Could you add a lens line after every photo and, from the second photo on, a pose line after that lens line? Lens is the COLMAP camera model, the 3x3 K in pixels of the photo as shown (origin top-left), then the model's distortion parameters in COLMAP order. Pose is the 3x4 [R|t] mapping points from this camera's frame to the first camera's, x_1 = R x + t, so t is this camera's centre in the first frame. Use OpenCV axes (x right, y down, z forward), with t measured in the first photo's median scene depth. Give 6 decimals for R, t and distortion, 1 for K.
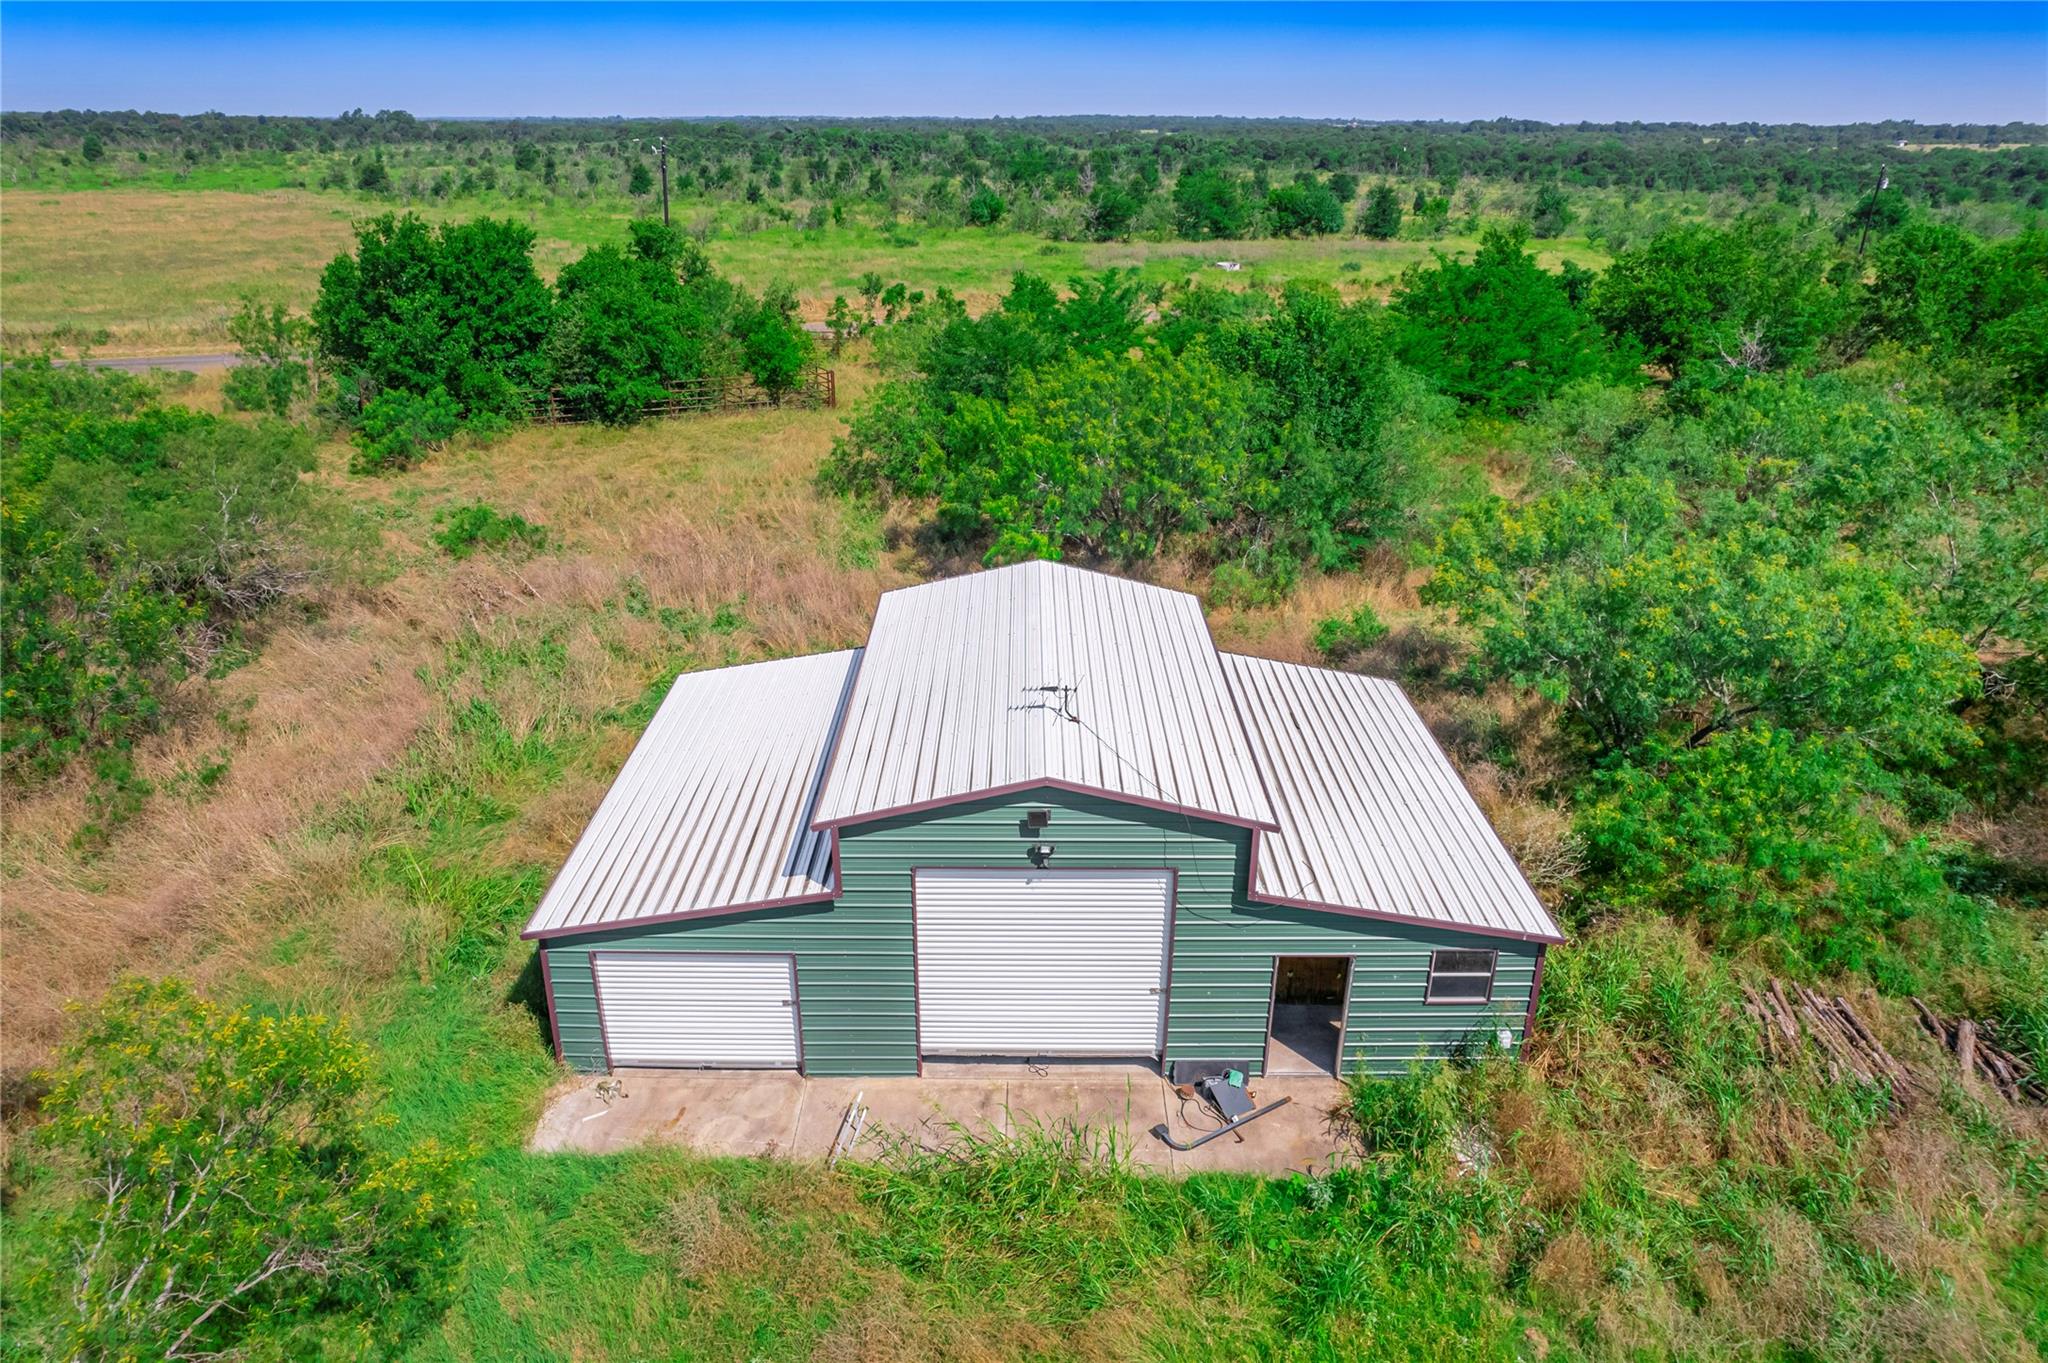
lens RADIAL K [[1309.3, 0, 1028.6], [0, 1309.3, 700.1], [0, 0, 1]] dist [-0.083145, 0.077243]
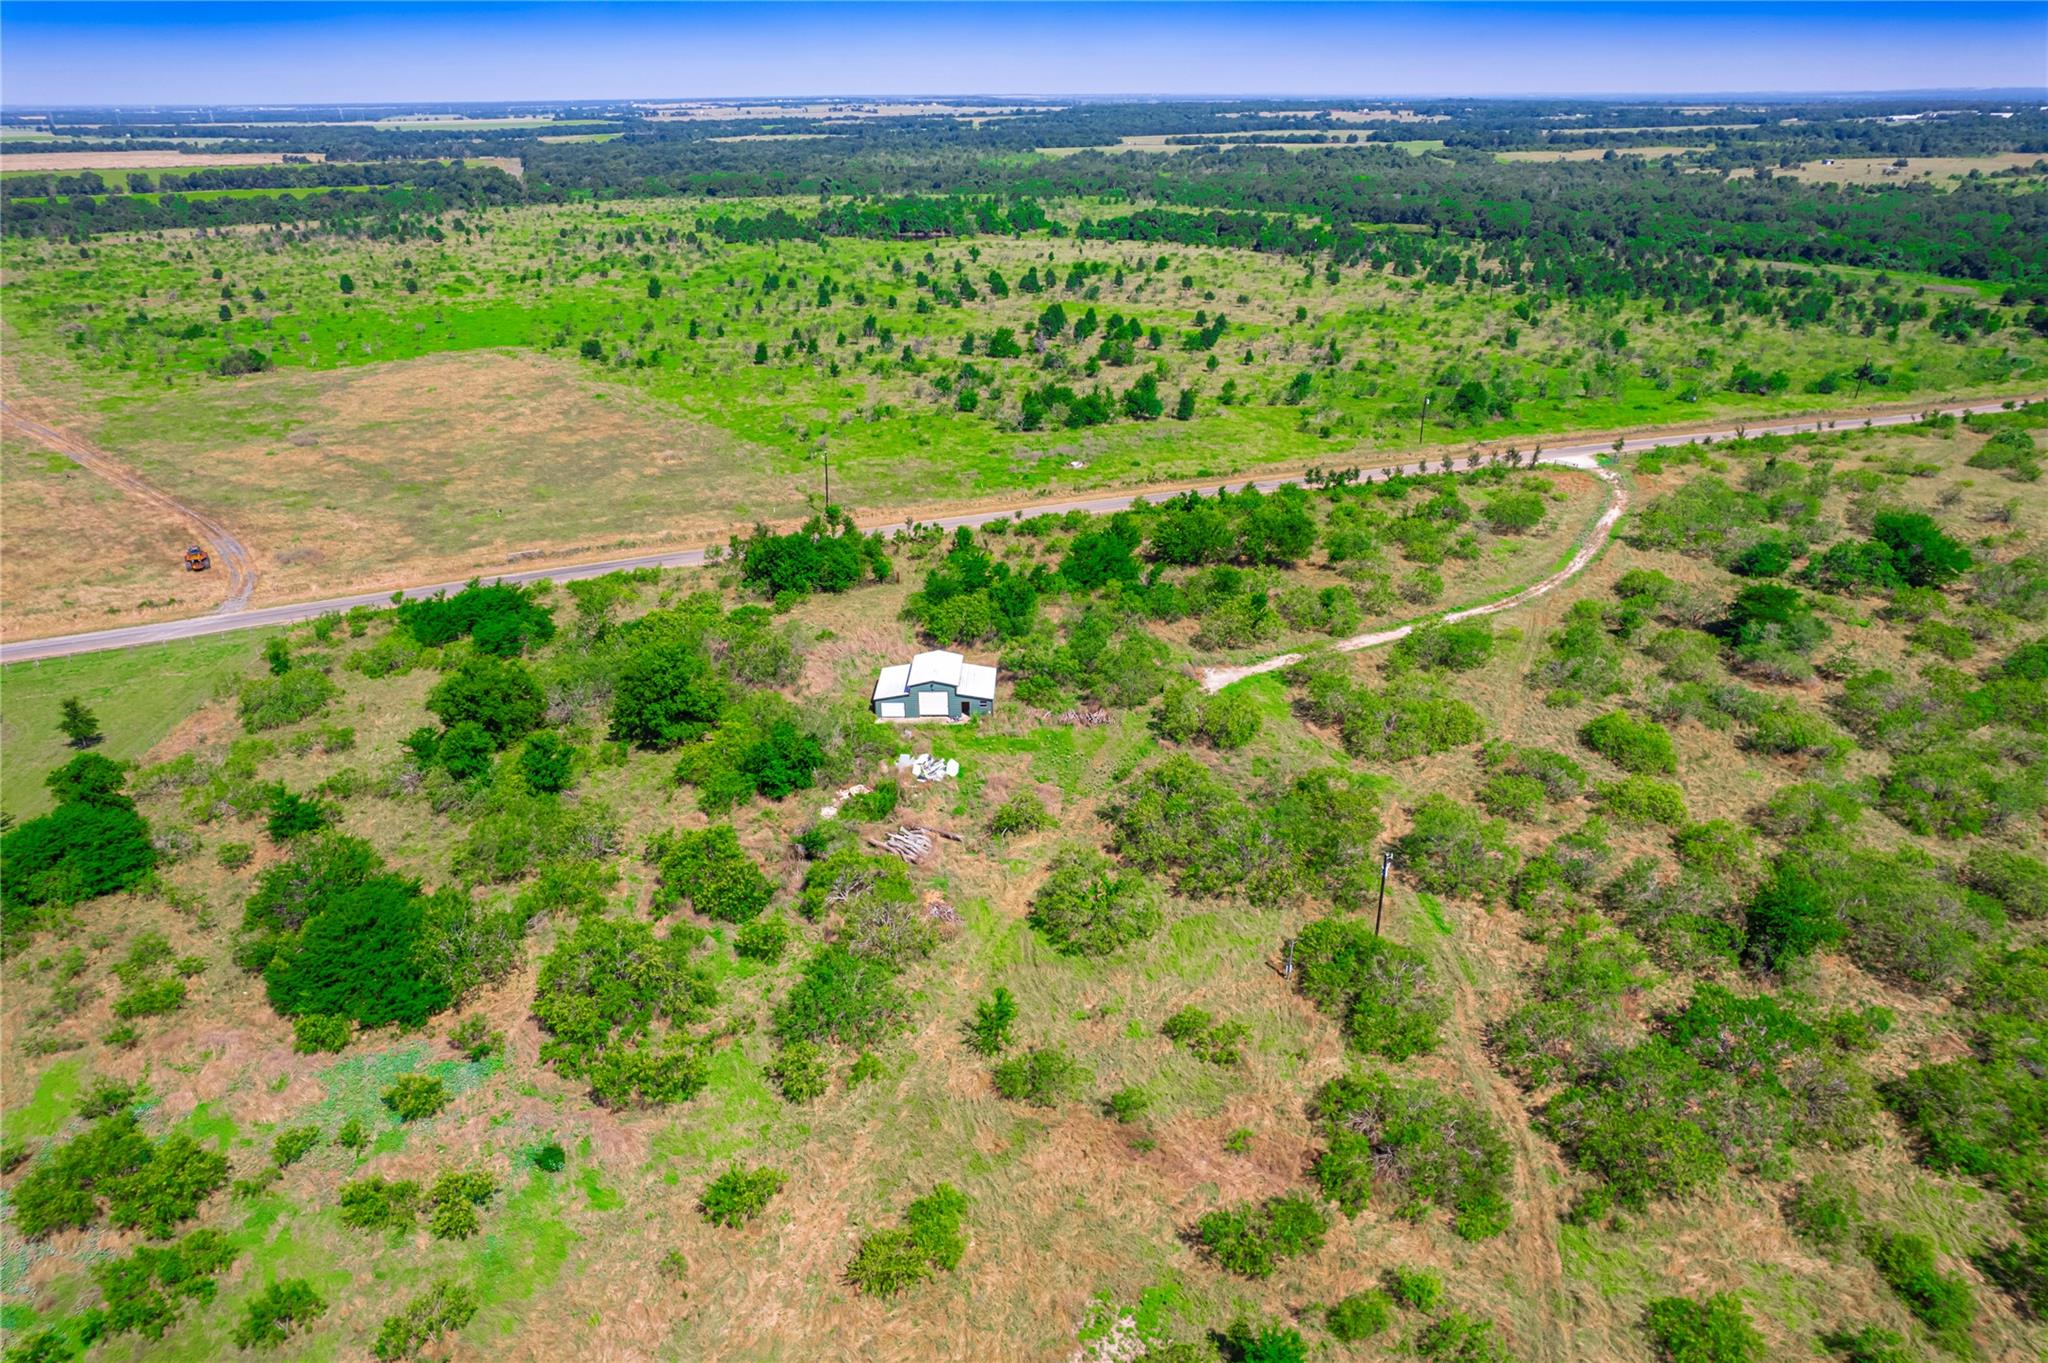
lens RADIAL K [[1309.3, 0, 1028.6], [0, 1309.3, 700.1], [0, 0, 1]] dist [-0.083145, 0.077243]
pose [[0.999741, -0.000563, -0.022759, 0.381310], [0.000950, 0.999855, 0.017013, 0.018089], [0.022746, -0.017031, 0.999596, -3.476298]]
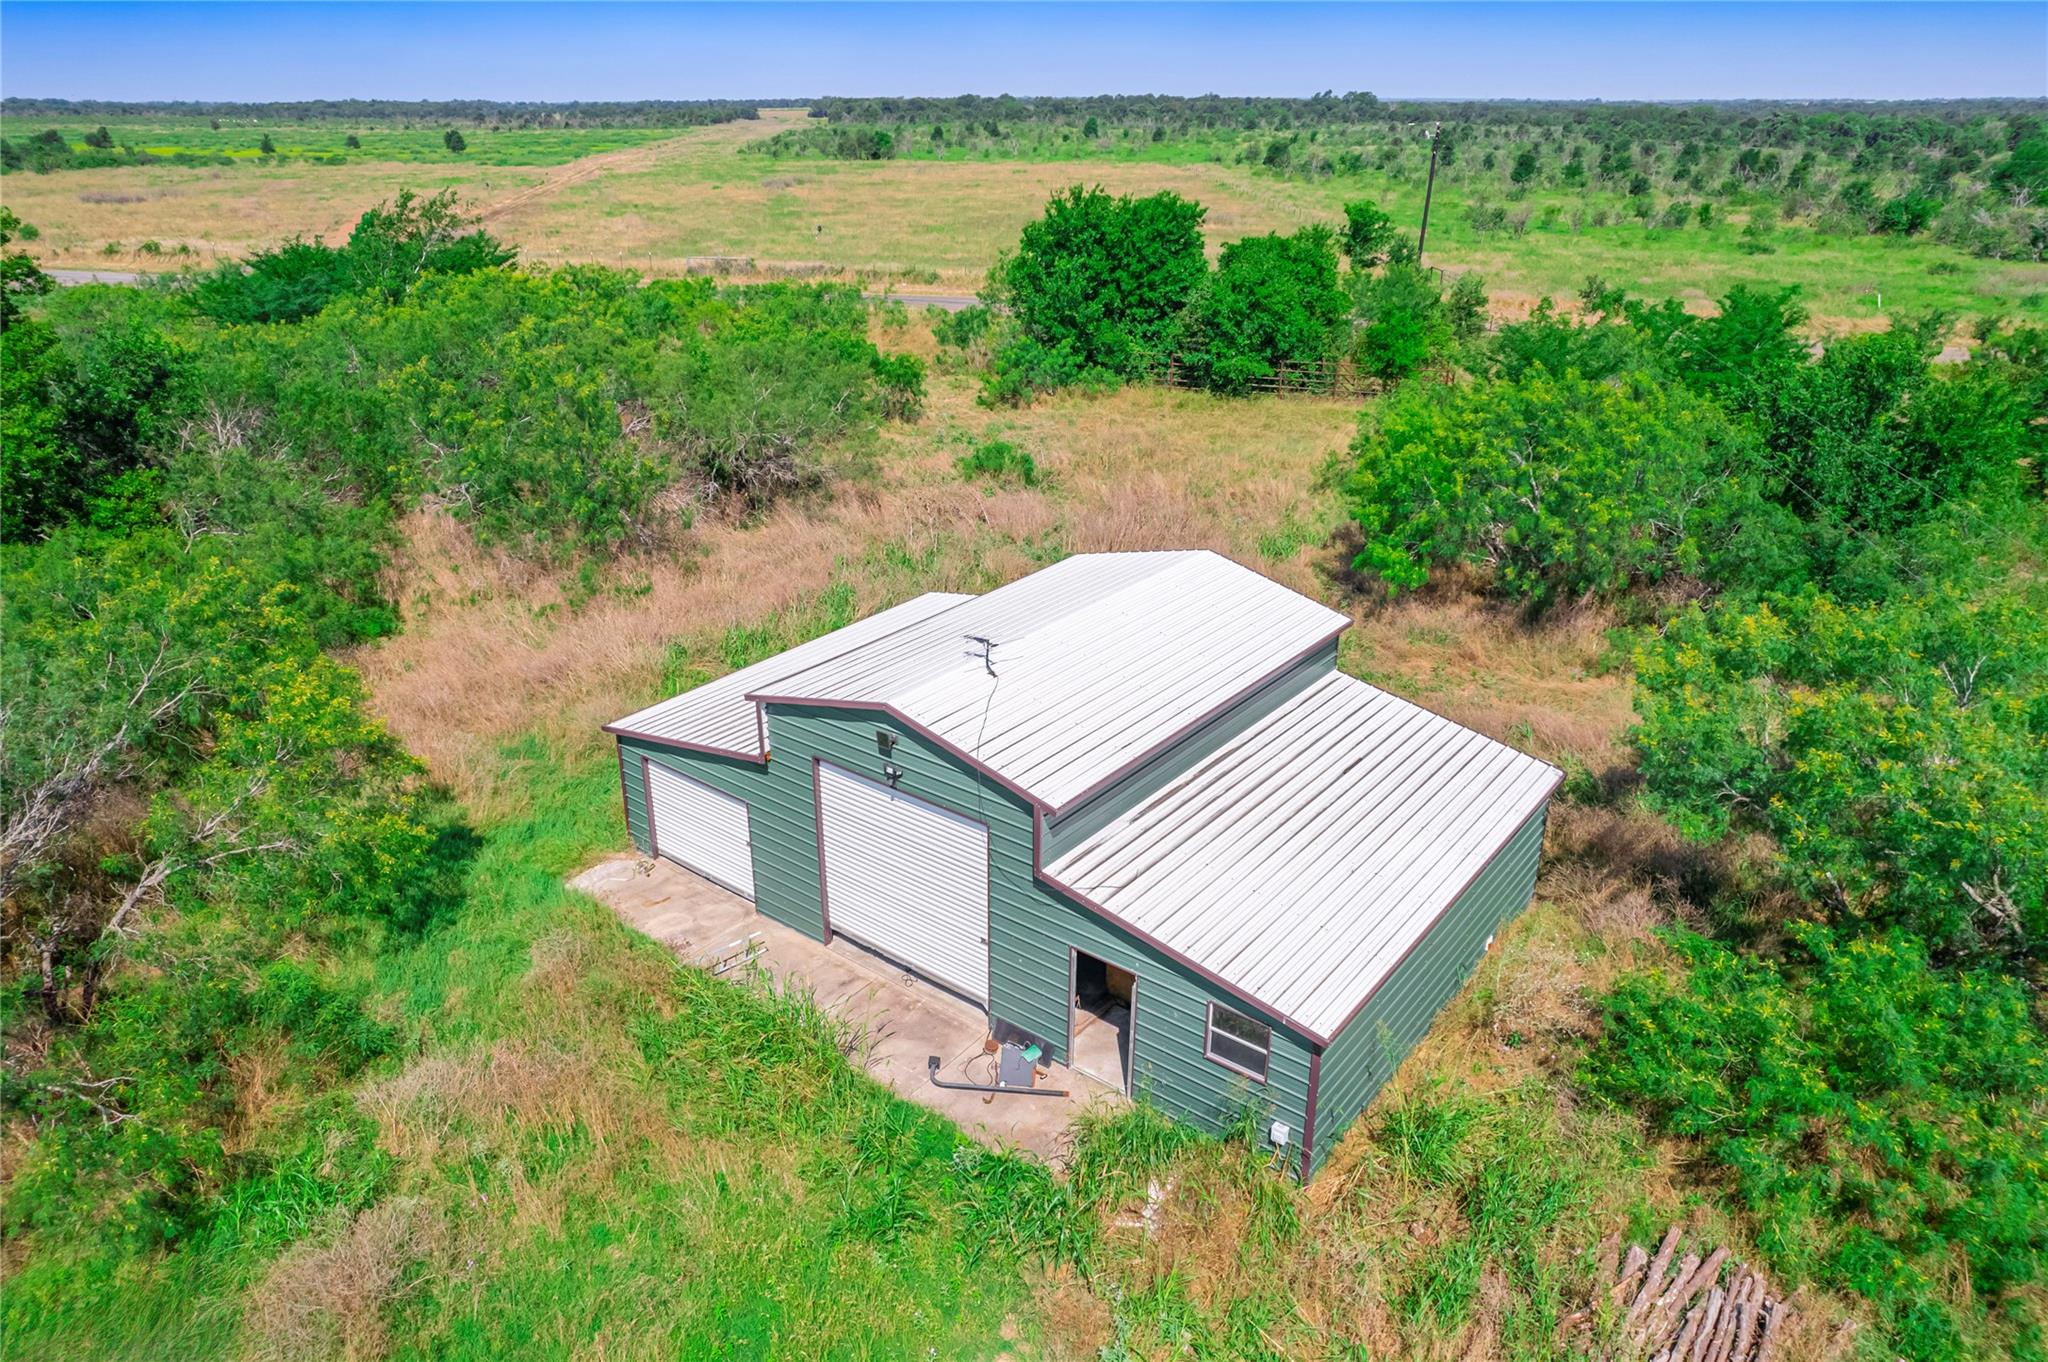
lens RADIAL K [[1322.4, 0, 1018.2], [0, 1322.4, 723.4], [0, 0, 1]] dist [-0.039989, 0.034673]
pose [[0.786185, 0.258727, -0.561226, 0.310602], [-0.248157, 0.963879, 0.096724, -0.025582], [0.565979, 0.063230, 0.821992, 0.060012]]
